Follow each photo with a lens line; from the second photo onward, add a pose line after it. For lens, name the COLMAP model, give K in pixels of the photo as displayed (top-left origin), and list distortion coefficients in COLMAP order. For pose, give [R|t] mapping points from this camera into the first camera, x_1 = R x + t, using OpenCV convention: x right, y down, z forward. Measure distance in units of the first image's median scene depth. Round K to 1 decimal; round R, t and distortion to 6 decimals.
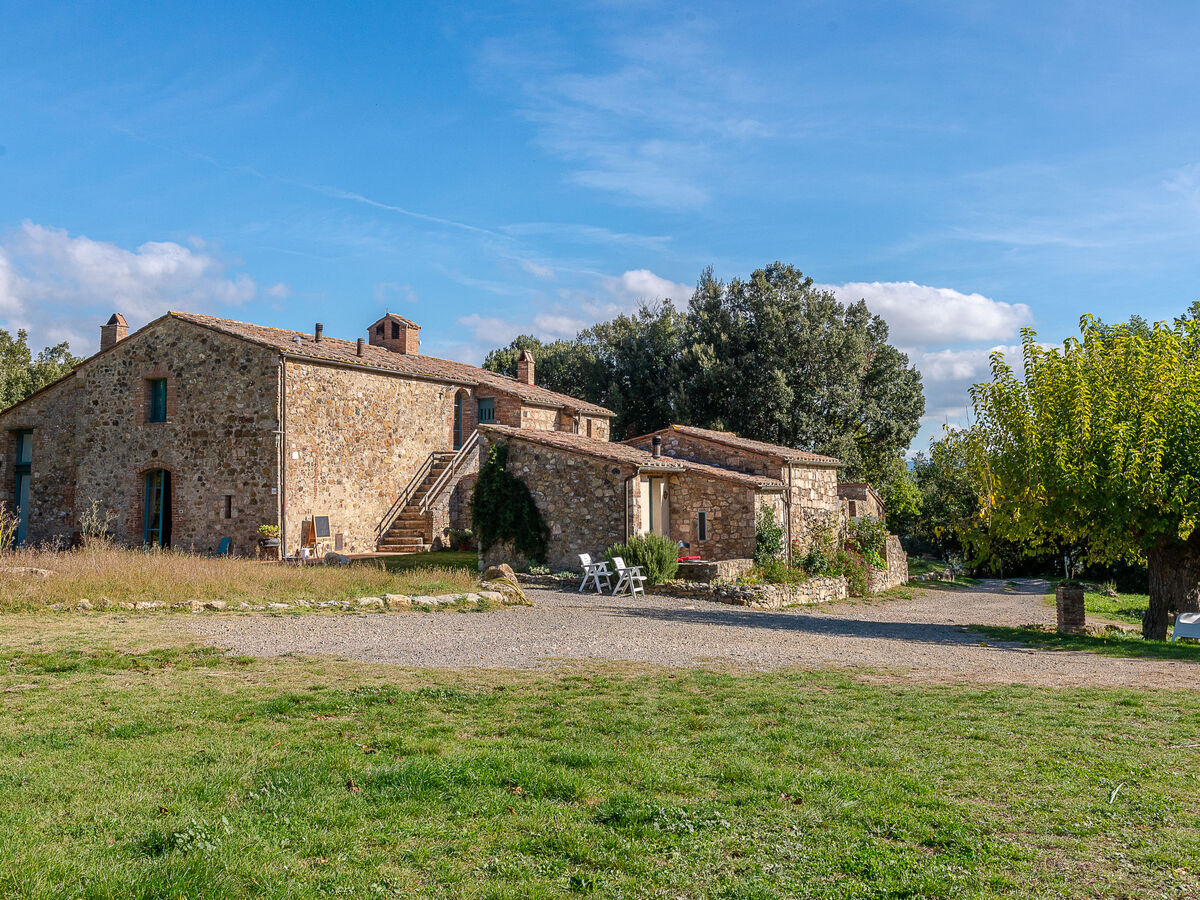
lens RADIAL K [[1252.7, 0, 601.3], [0, 1252.7, 303.6], [0, 0, 1]] dist [-0.003949, 0.000851]
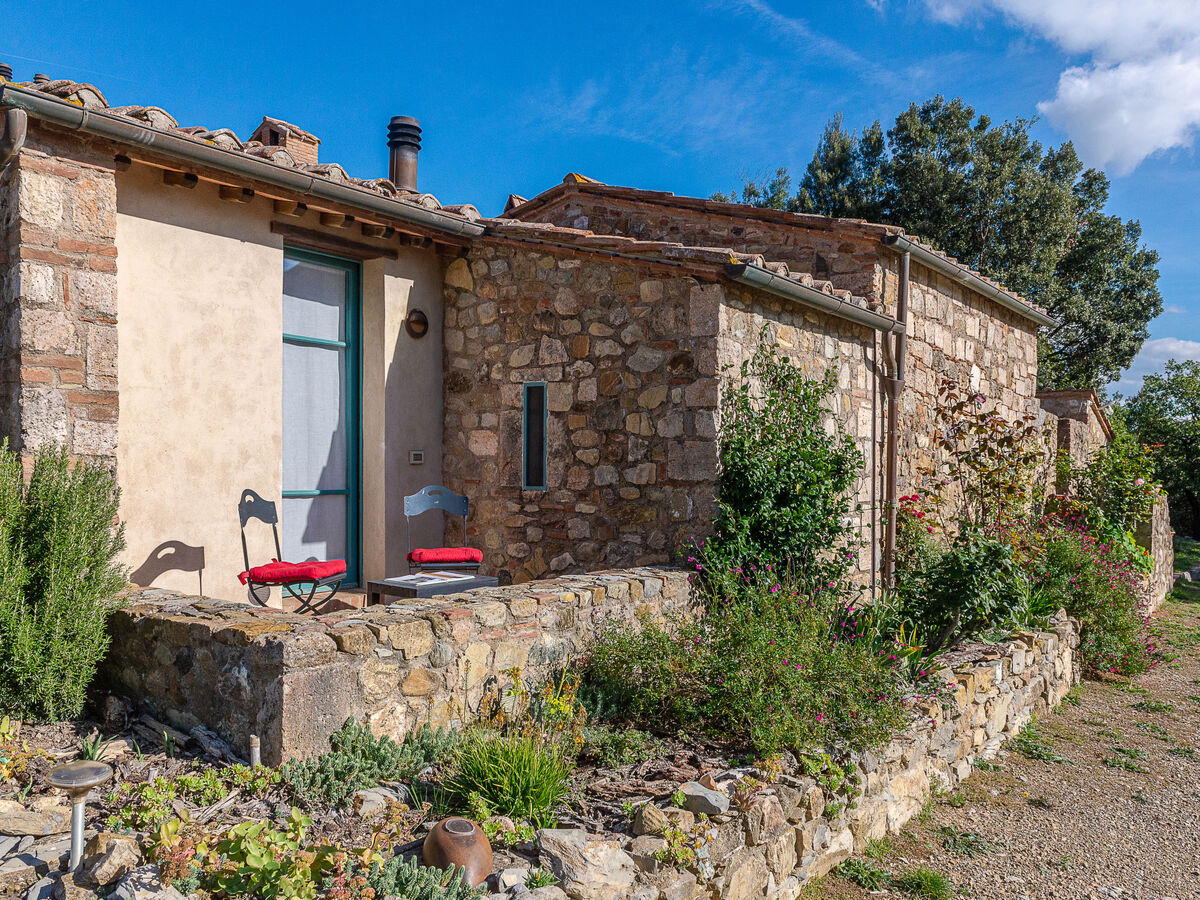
lens RADIAL K [[951.5, 0, 601.4], [0, 951.5, 468.2], [0, 0, 1]] dist [-0.001359, -0.002547]
pose [[0.978459, 0.026890, -0.204680, 0.124595], [0.007332, 0.986328, 0.164632, 0.138040], [0.206309, -0.162587, 0.964885, 0.735624]]
